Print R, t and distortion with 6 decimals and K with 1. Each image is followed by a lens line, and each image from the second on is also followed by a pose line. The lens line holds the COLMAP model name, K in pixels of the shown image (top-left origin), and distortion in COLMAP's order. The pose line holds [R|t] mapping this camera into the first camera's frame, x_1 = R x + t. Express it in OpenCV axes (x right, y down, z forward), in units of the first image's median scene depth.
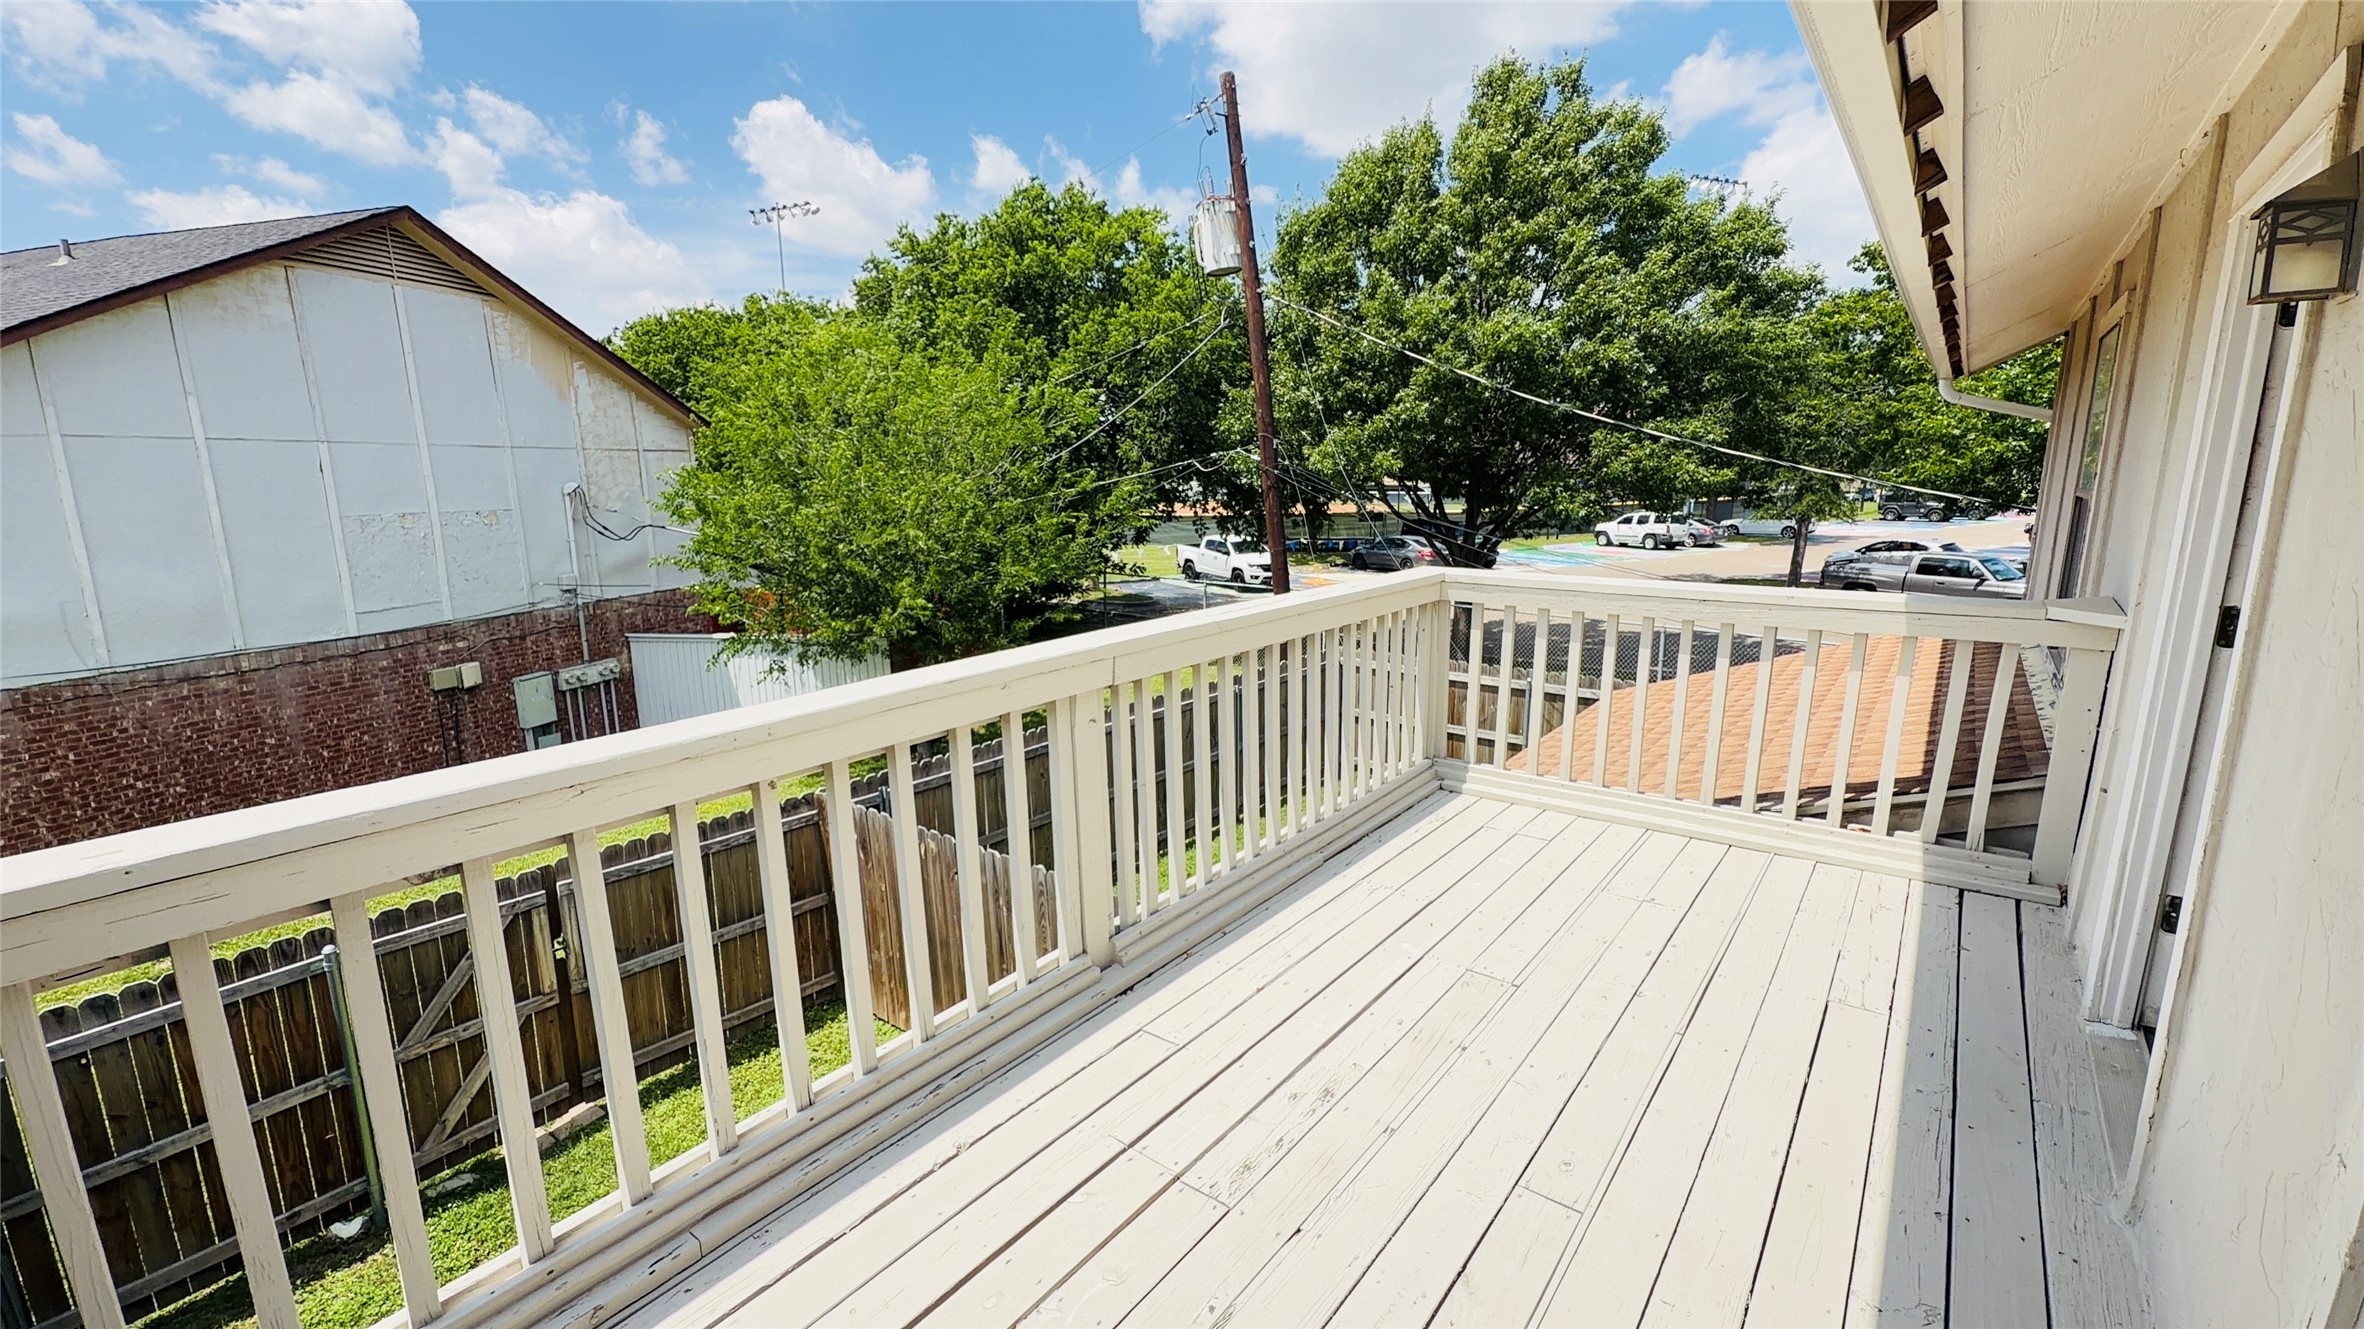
lens RADIAL K [[988.0, 0, 1171.3], [0, 988.0, 662.0], [0, 0, 1]] dist [-0.001135, 0.020712]
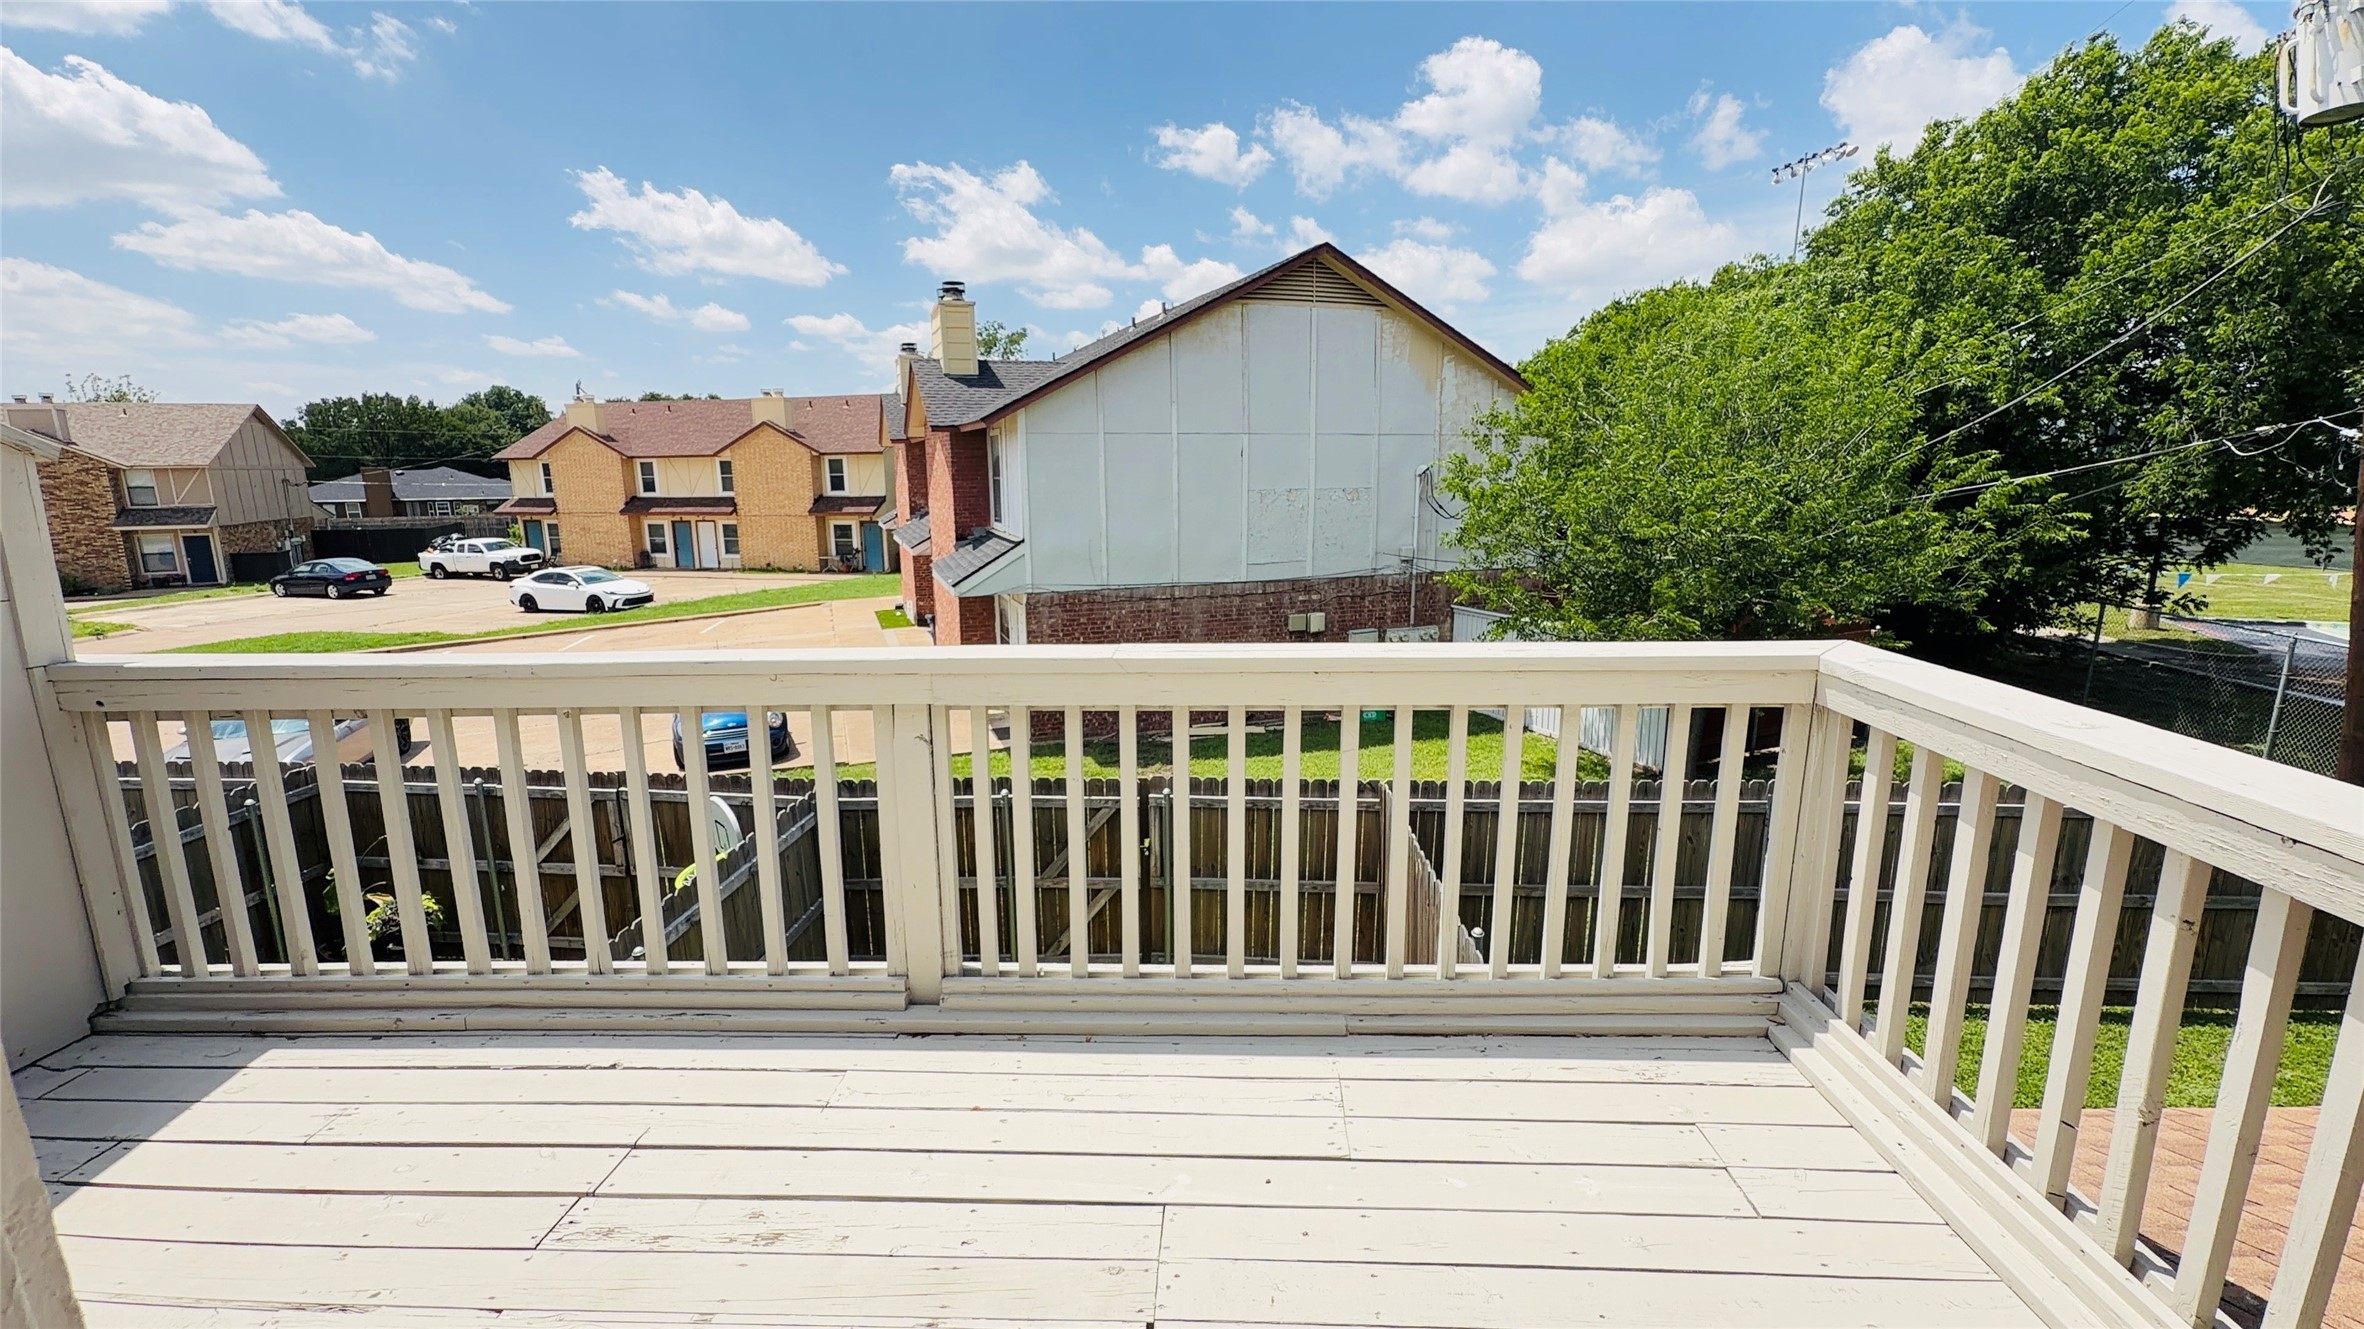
lens RADIAL K [[984.4, 0, 1174.5], [0, 984.4, 657.3], [0, 0, 1]] dist [0.002260, 0.001207]
pose [[0.596733, 0.160381, -0.786249, 0.158430], [-0.152057, 0.984671, 0.085450, -0.023536], [0.787901, 0.068563, 0.611973, 0.134914]]
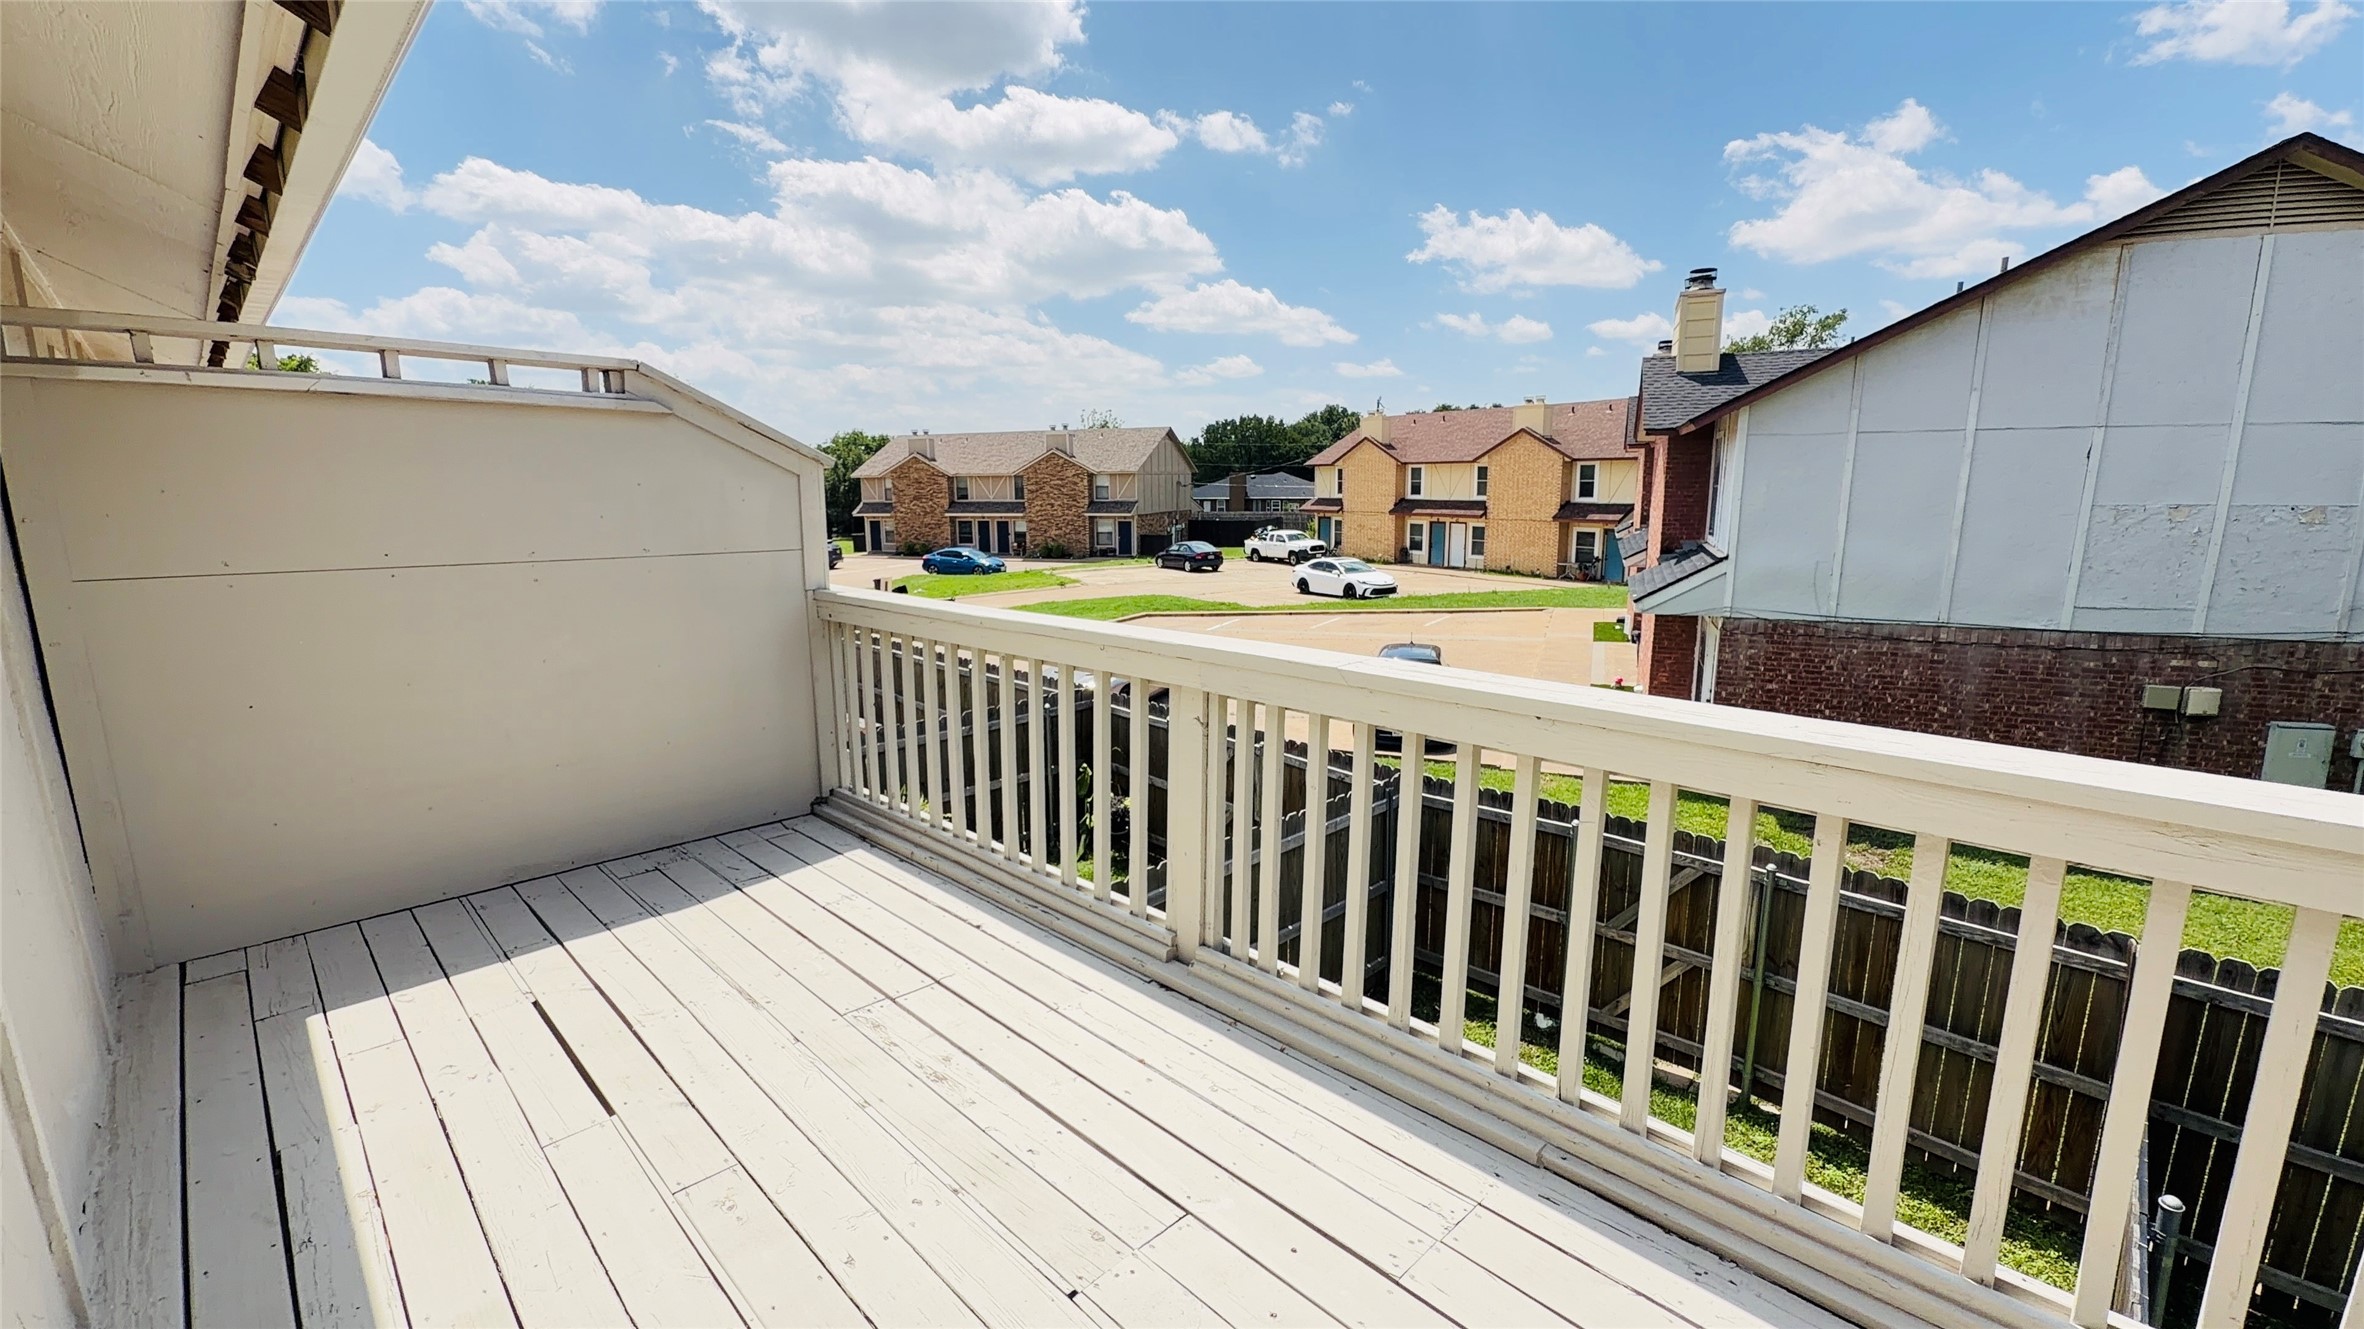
lens RADIAL K [[978.0, 0, 1191.0], [0, 978.0, 671.2], [0, 0, 1]] dist [0.001574, 0.000859]
pose [[-0.097623, 0.206484, -0.973568, 0.182838], [-0.183087, 0.957818, 0.221503, -0.041665], [0.978238, 0.199871, -0.055700, 0.229709]]
